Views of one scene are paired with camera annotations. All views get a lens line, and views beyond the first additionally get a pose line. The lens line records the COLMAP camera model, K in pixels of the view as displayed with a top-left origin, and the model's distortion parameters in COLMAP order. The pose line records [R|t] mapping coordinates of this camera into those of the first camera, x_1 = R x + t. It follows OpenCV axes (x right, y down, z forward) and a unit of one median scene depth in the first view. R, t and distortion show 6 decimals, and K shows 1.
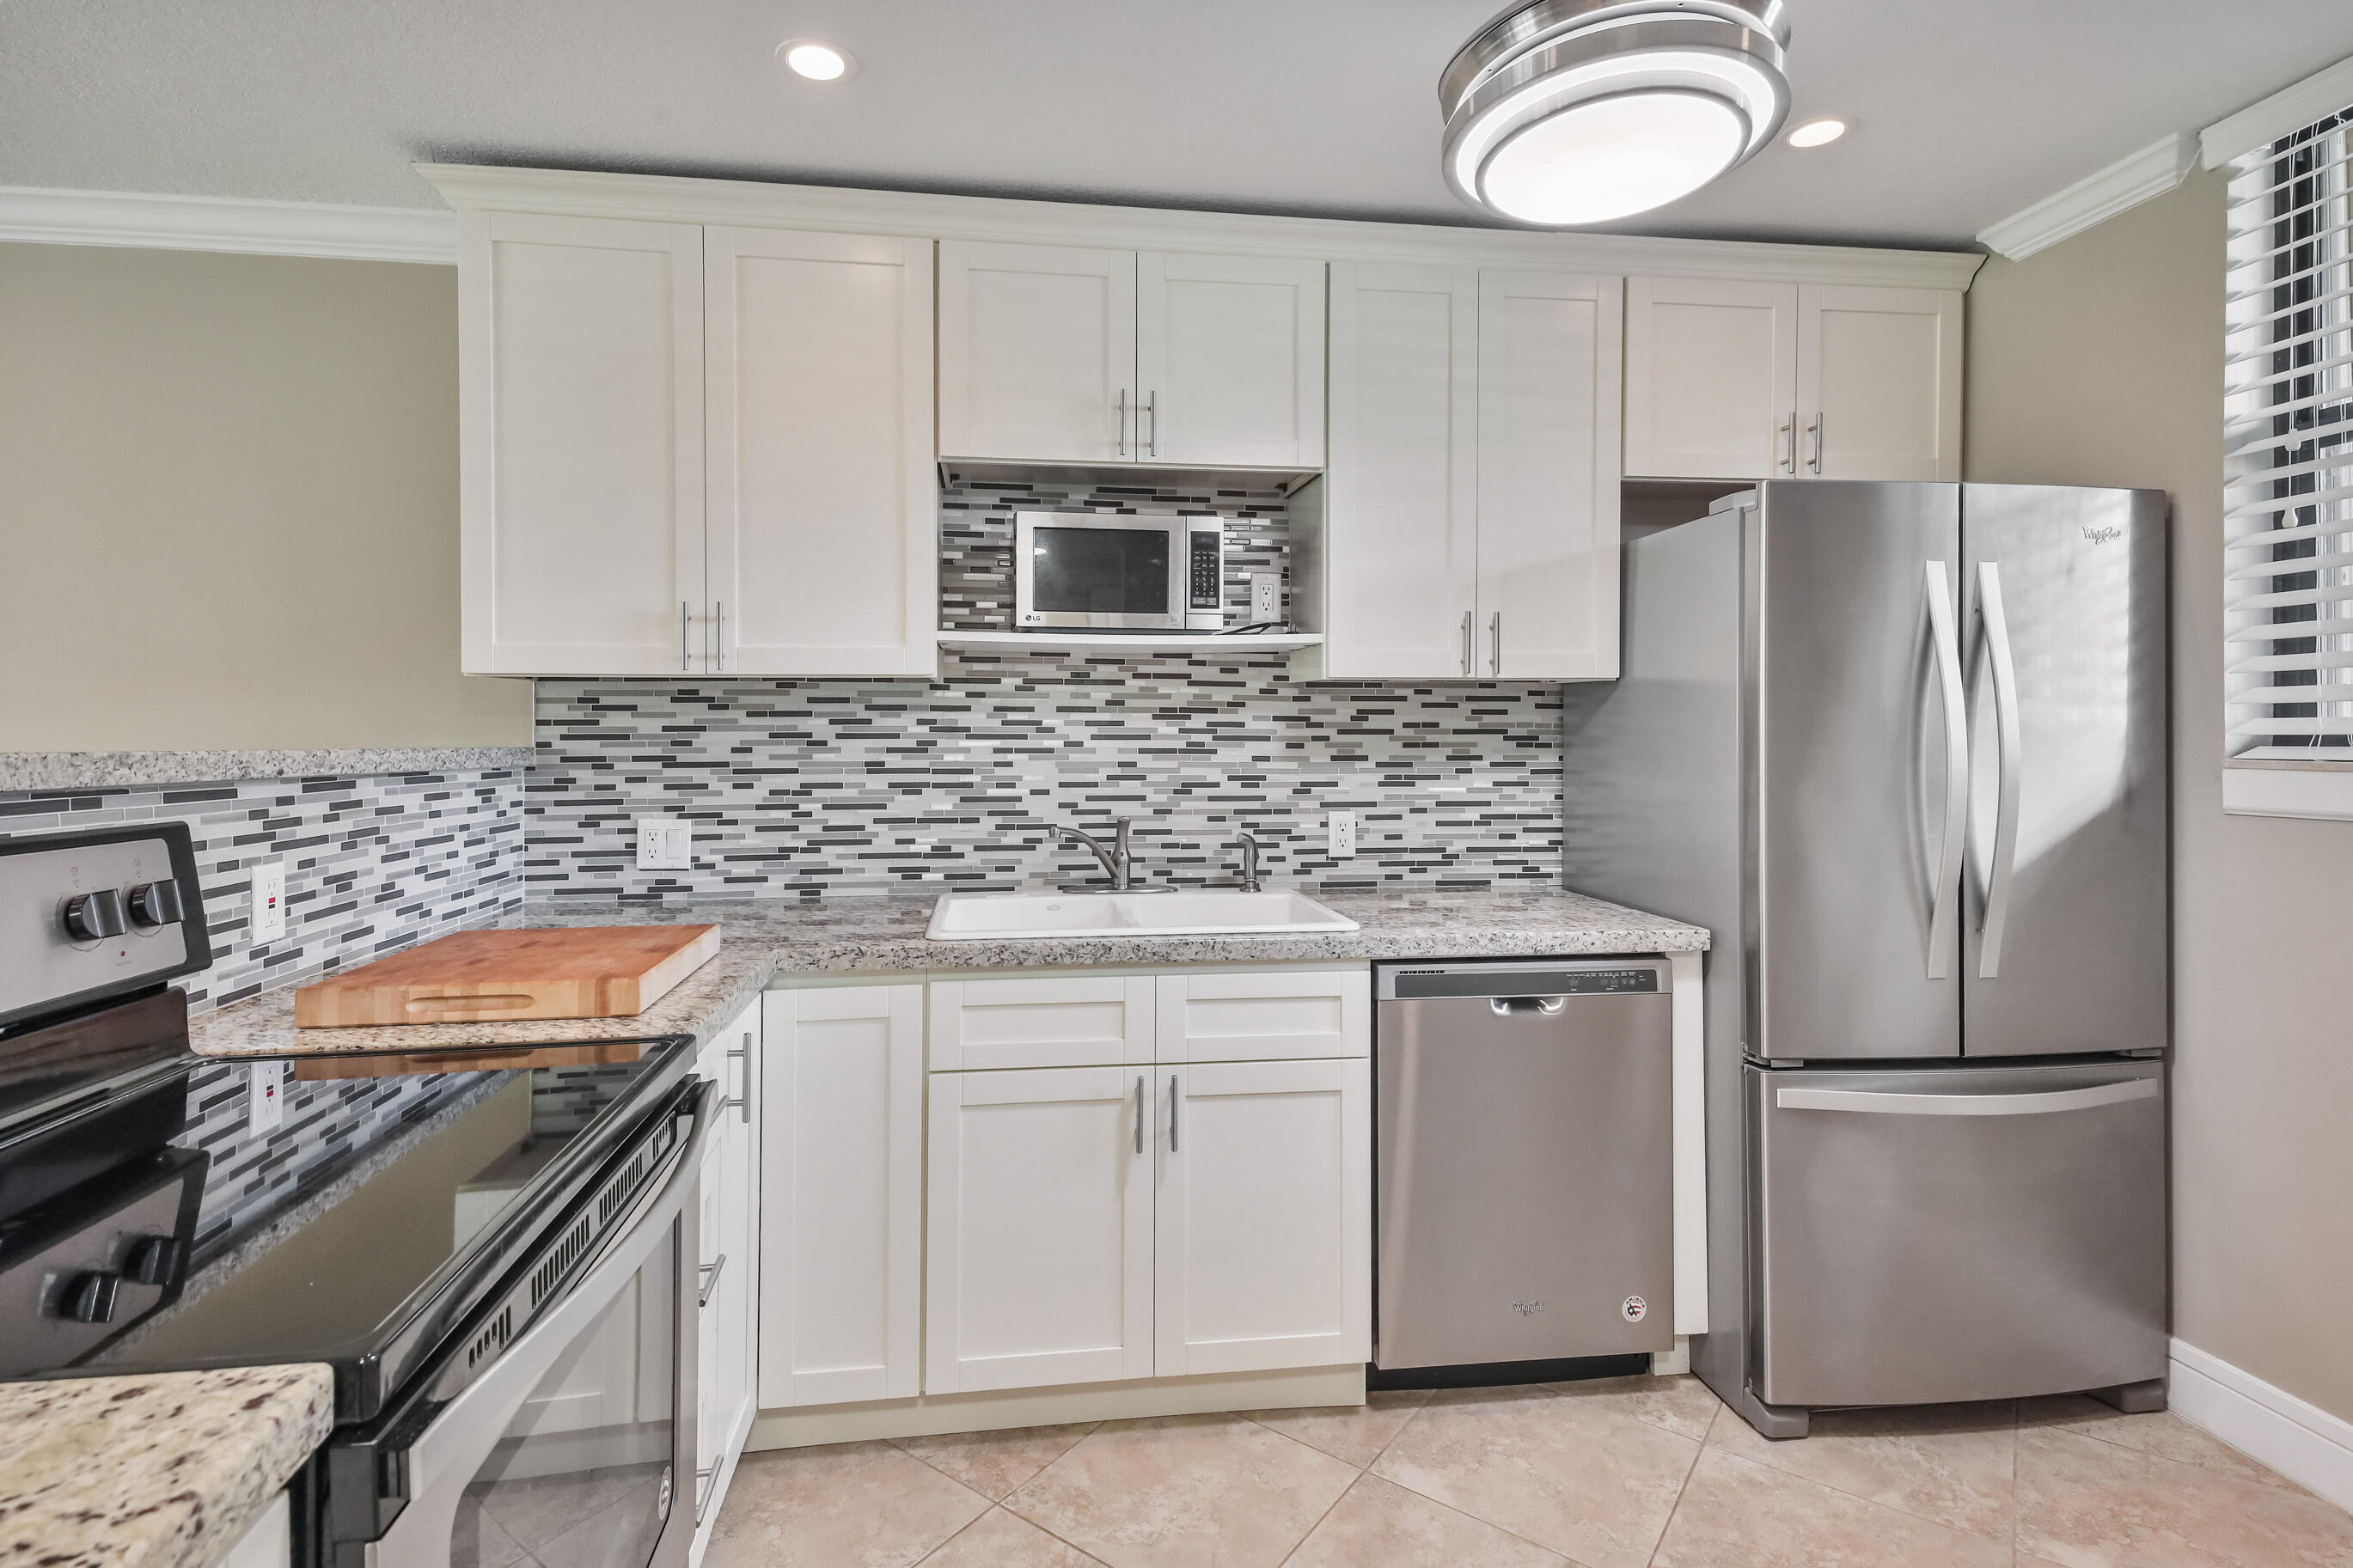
lens RADIAL K [[1110.2, 0, 1133.7], [0, 1110.2, 729.6], [0, 0, 1]] dist [0.035331, -0.007971]
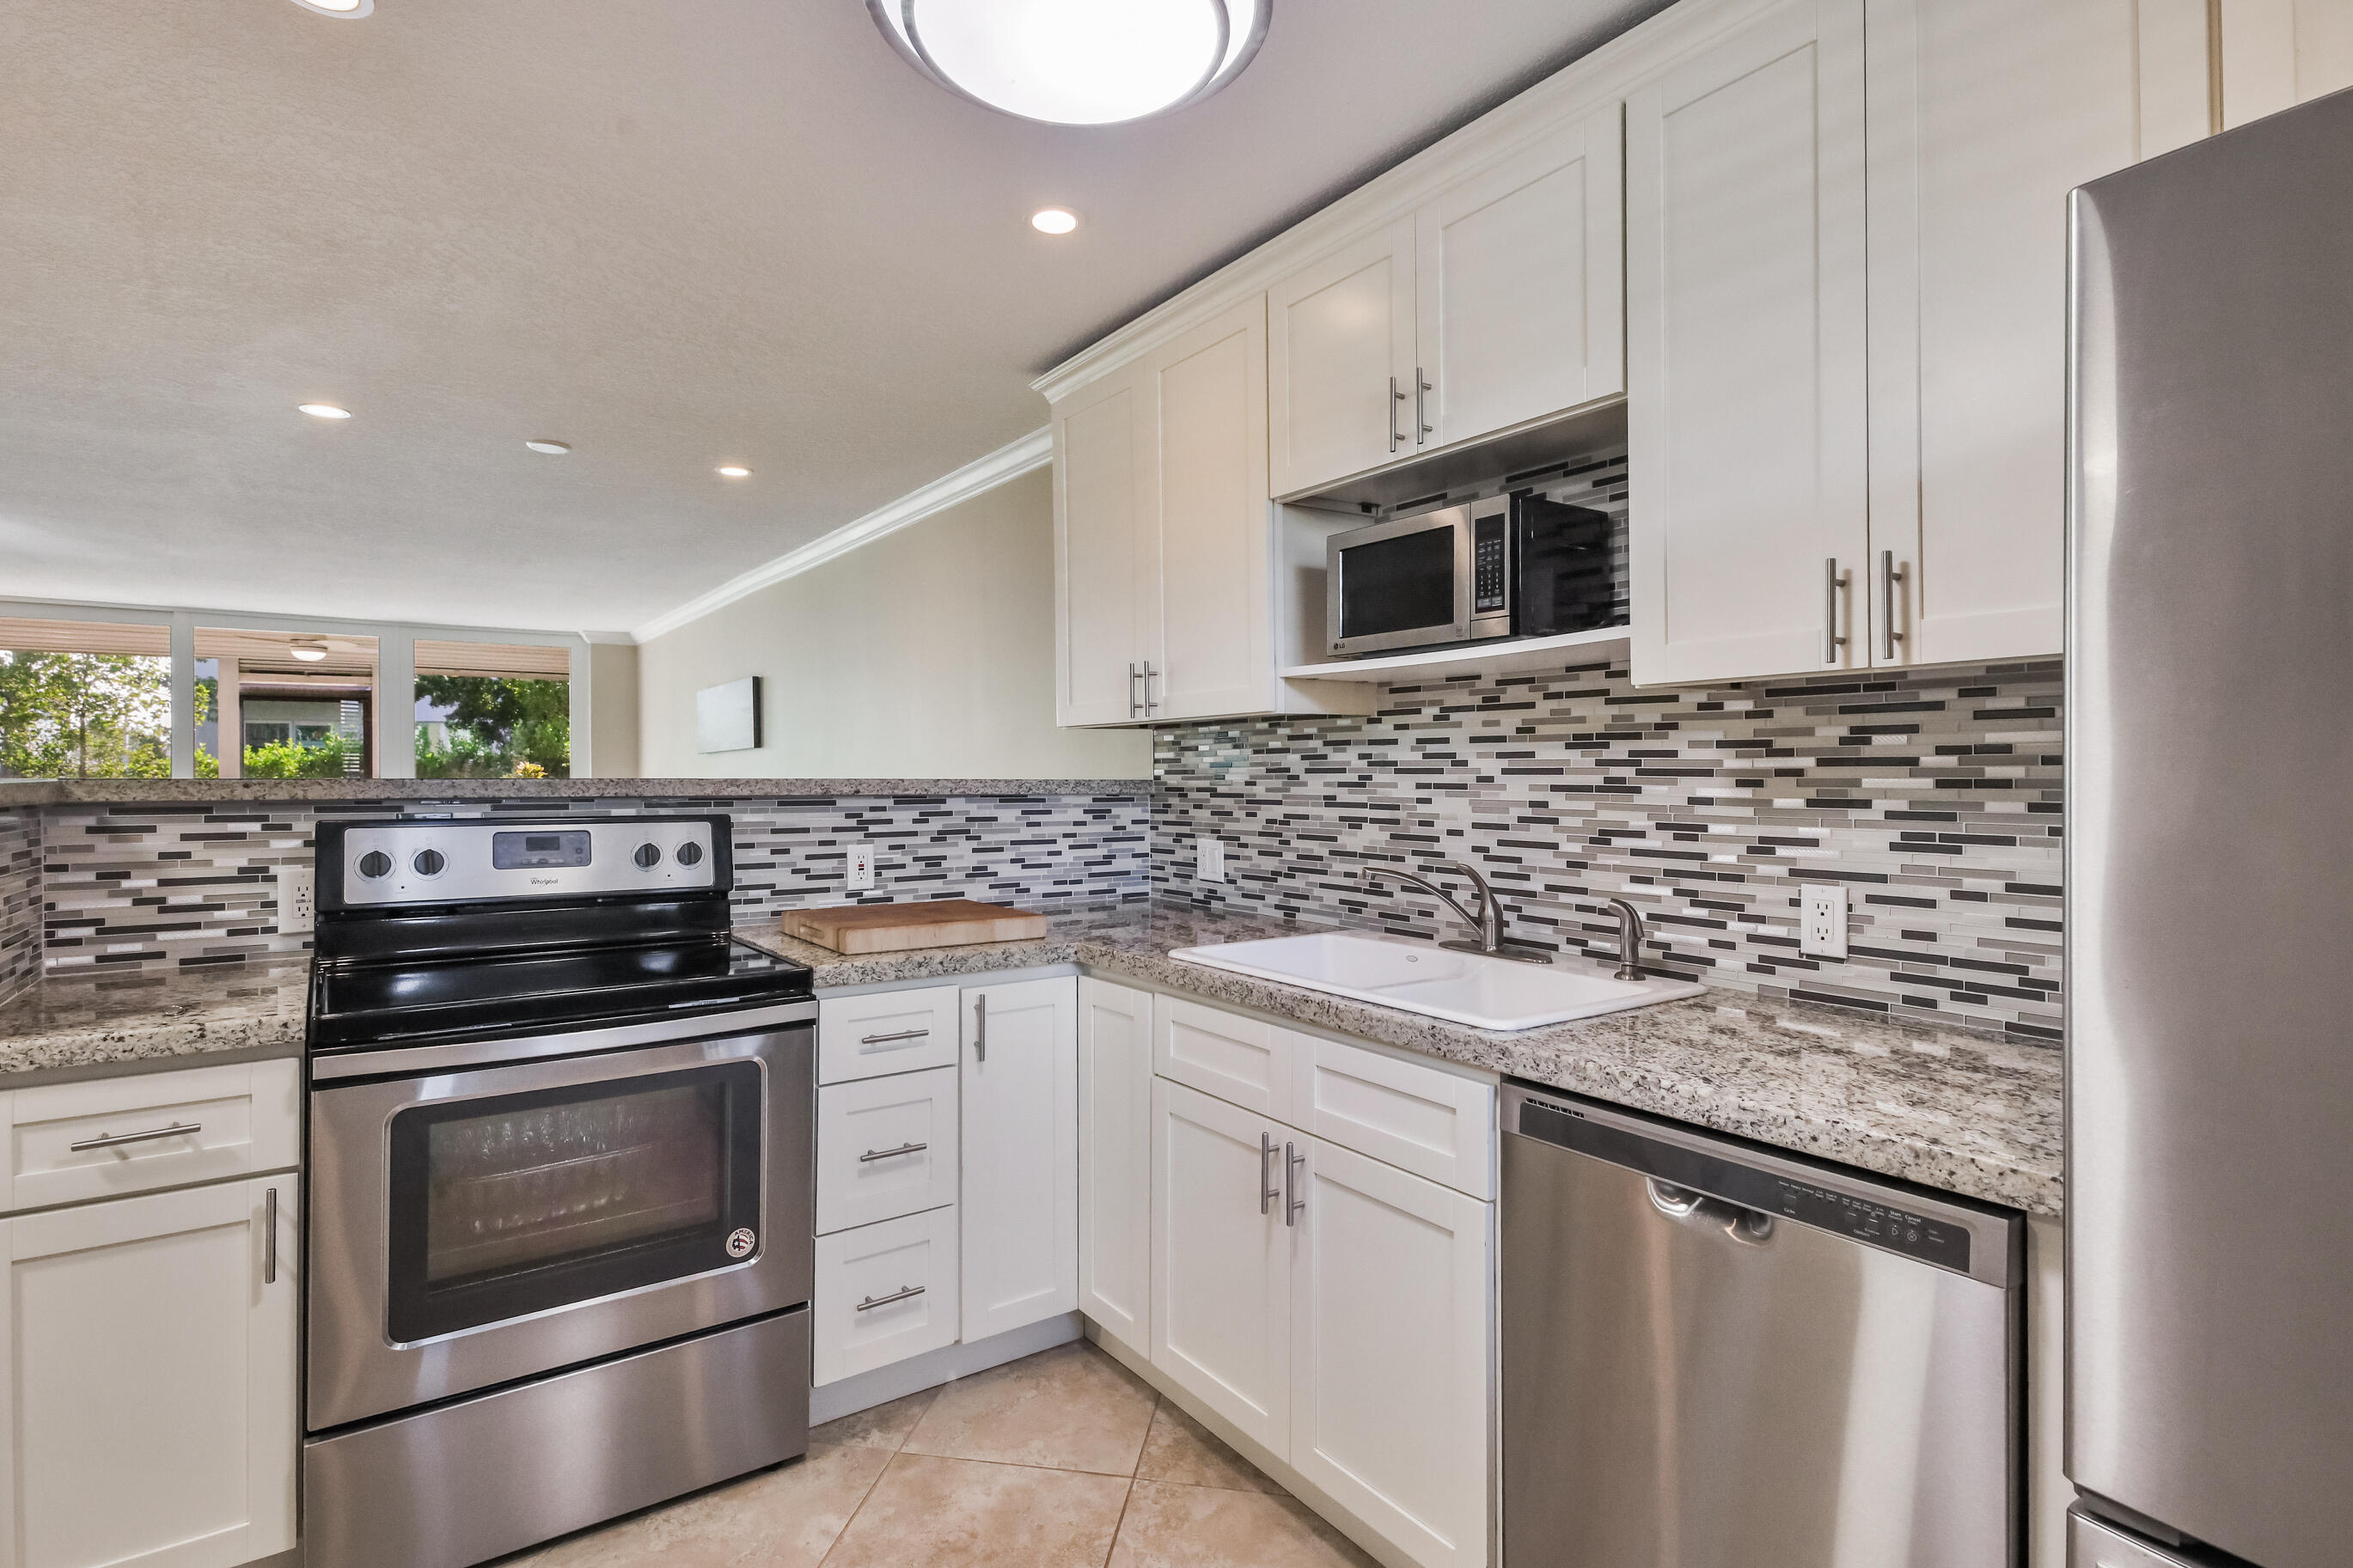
lens RADIAL K [[1110.2, 0, 1135.5], [0, 1110.2, 770.4], [0, 0, 1]] dist [0.035331, -0.007971]
pose [[0.478801, -0.002868, -0.877919, 0.591890], [0.005839, 0.999983, -0.000082, 0.004568], [0.877904, -0.005087, 0.478810, 0.346781]]
